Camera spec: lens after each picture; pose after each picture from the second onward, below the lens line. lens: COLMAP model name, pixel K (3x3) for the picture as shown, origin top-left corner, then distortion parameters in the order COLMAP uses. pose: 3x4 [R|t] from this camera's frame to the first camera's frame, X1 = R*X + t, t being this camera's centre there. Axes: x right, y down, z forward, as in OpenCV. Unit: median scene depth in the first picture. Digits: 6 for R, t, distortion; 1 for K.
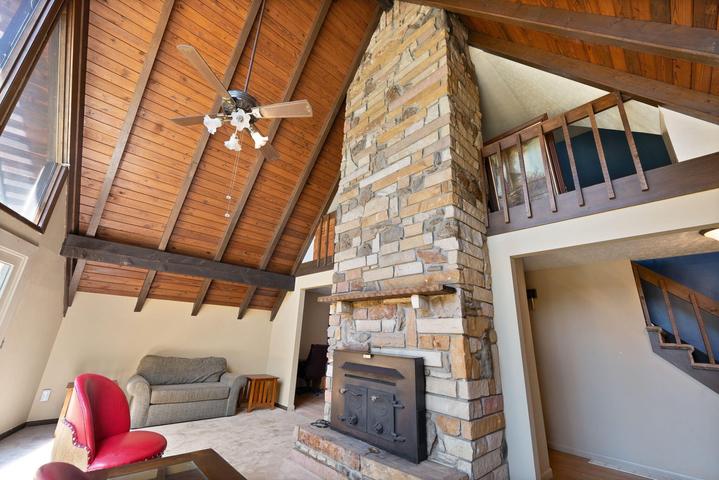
lens RADIAL K [[300.7, 0, 359.5], [0, 300.7, 240.0], [0, 0, 1]] dist [0.000915, 0.000264]
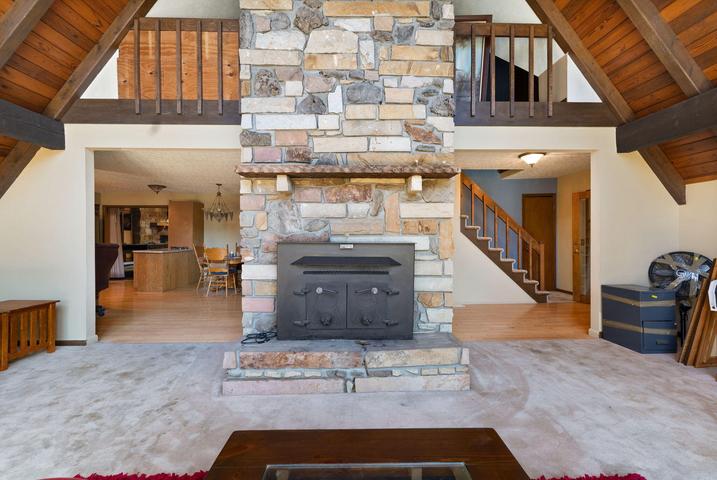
lens RADIAL K [[302.0, 0, 358.5], [0, 302.0, 240.0], [0, 0, 1]] dist [-0.000511, 0.000036]
pose [[0.662951, -0.051712, 0.746874, -0.503181], [-0.203594, 0.947562, 0.246324, 0.151751], [-0.720448, -0.315360, 0.617659, 0.444023]]
